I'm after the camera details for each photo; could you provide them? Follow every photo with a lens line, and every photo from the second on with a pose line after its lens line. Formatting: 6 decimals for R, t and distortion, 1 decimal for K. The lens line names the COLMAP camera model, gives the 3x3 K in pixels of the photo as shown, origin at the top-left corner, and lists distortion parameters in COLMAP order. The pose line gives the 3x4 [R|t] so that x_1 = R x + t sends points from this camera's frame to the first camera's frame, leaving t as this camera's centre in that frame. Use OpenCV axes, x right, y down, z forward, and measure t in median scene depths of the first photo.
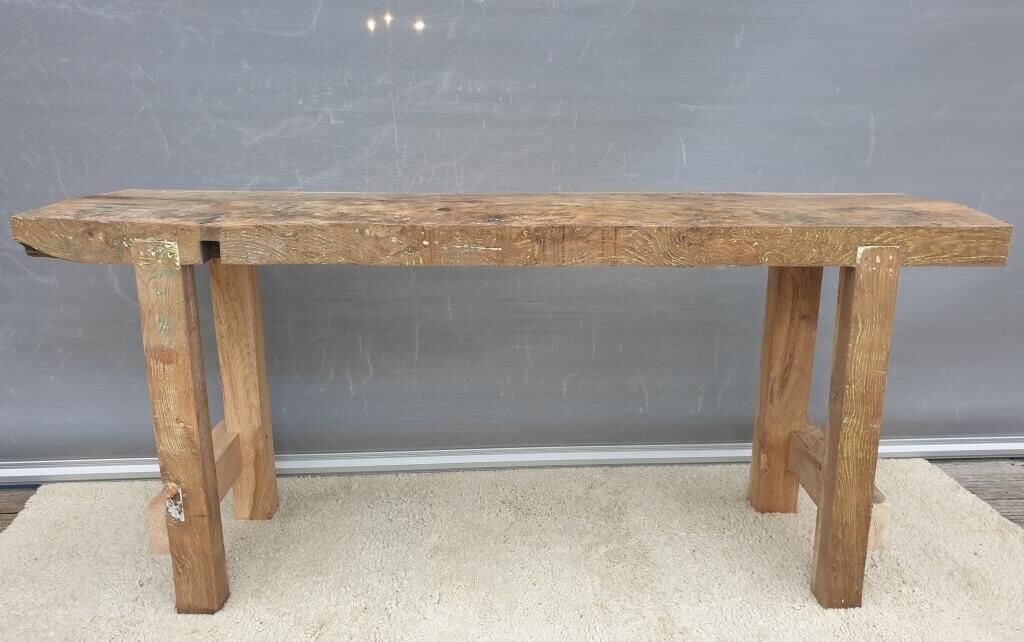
lens RADIAL K [[767.2, 0, 507.8], [0, 767.2, 344.2], [0, 0, 1]] dist [0.058269, -0.037973]
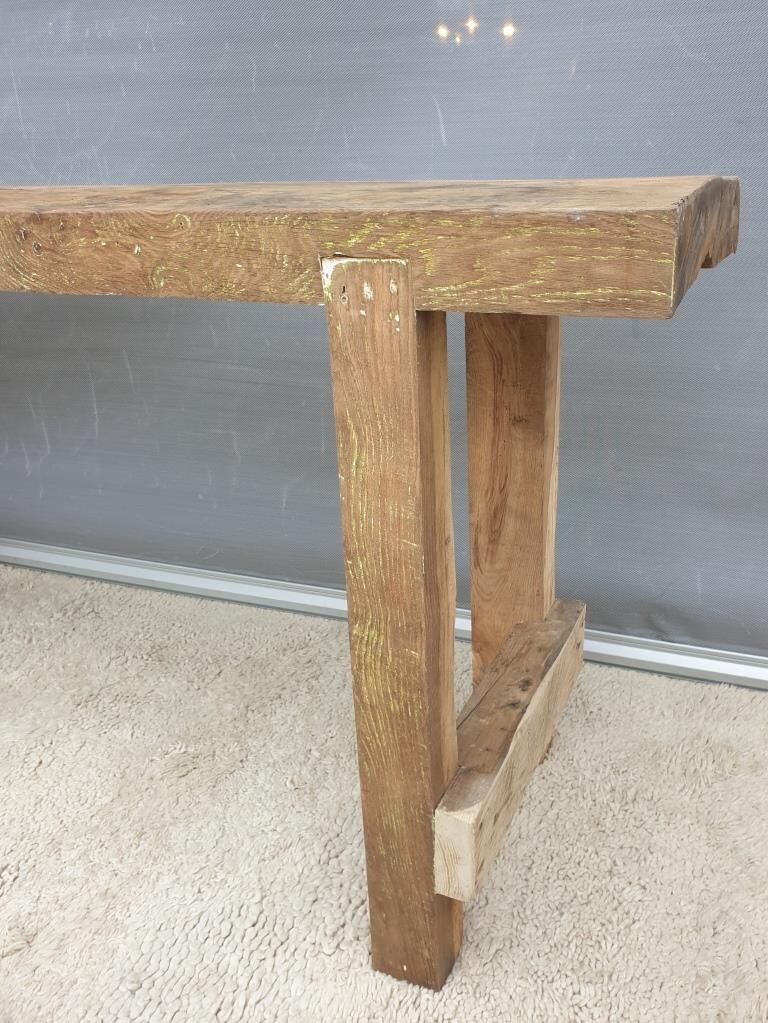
lens RADIAL K [[807.6, 0, 391.6], [0, 807.6, 475.7], [0, 0, 1]] dist [0.103512, -0.223469]
pose [[0.912509, 0.116673, -0.392065, 0.668286], [-0.092953, 0.992530, 0.079020, -0.041929], [0.398355, -0.035663, 0.916538, 0.567398]]
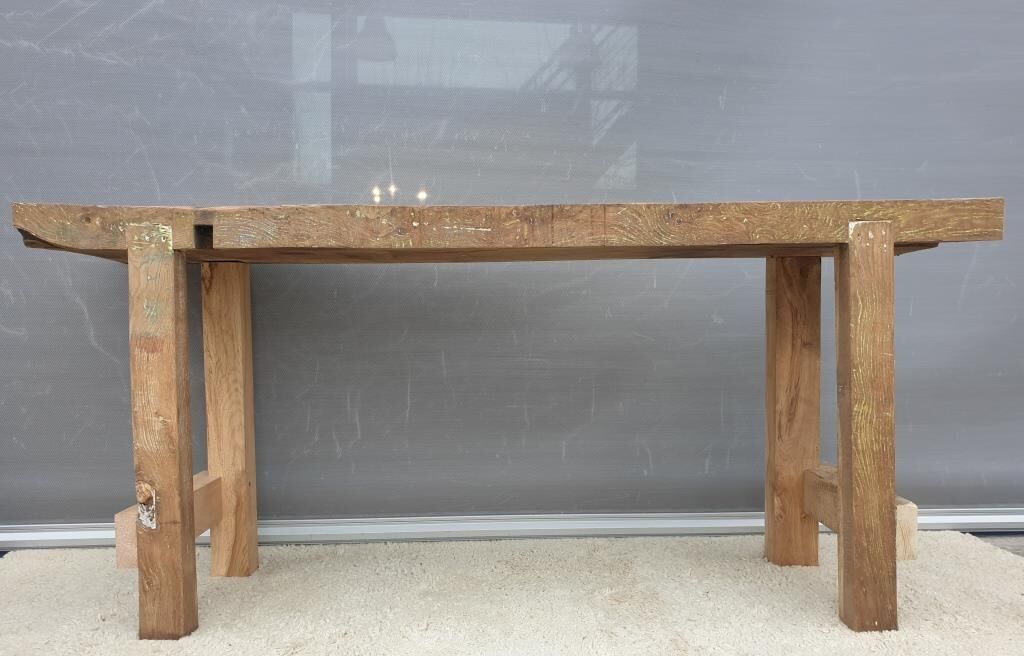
lens RADIAL K [[785.5, 0, 494.8], [0, 785.5, 385.6], [0, 0, 1]] dist [0.038714, 0.000053]
pose [[0.999723, -0.011514, -0.020532, 0.015124], [0.006767, 0.975971, -0.217795, 0.290109], [0.022546, 0.217596, 0.975779, 0.041367]]
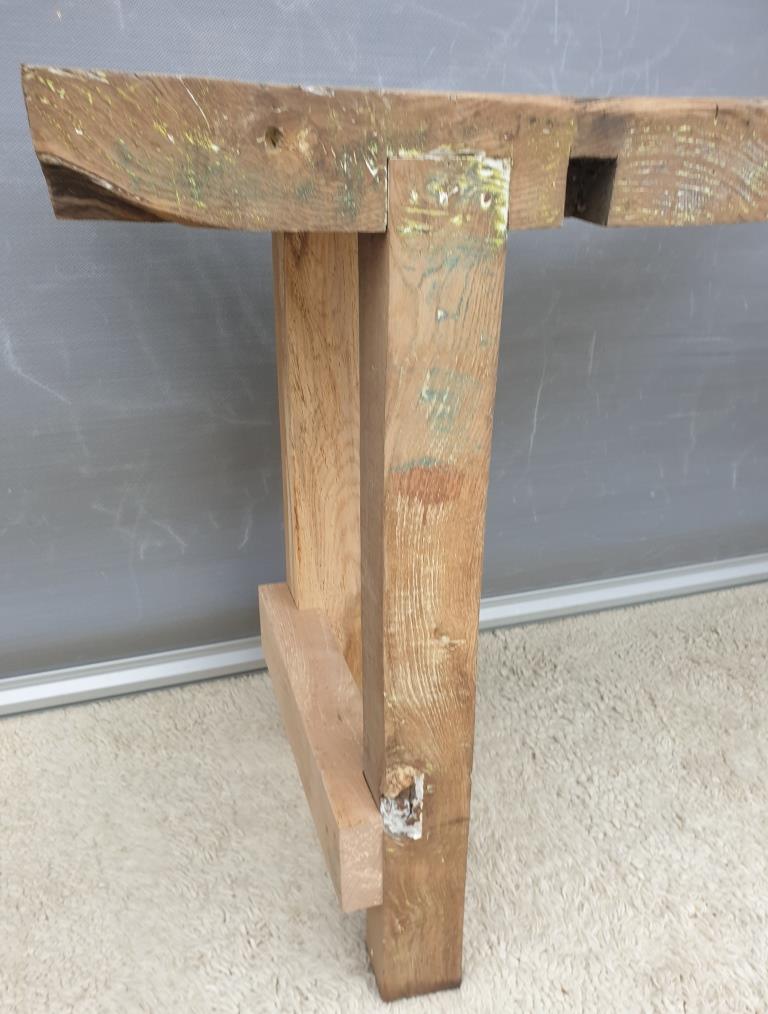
lens RADIAL K [[804.6, 0, 386.0], [0, 804.6, 542.7], [0, 0, 1]] dist [0.020612, 0.000185]
pose [[0.968283, -0.104892, 0.226772, -0.563814], [0.068881, 0.984504, 0.161265, -0.022670], [-0.240174, -0.140530, 0.960504, 0.612090]]
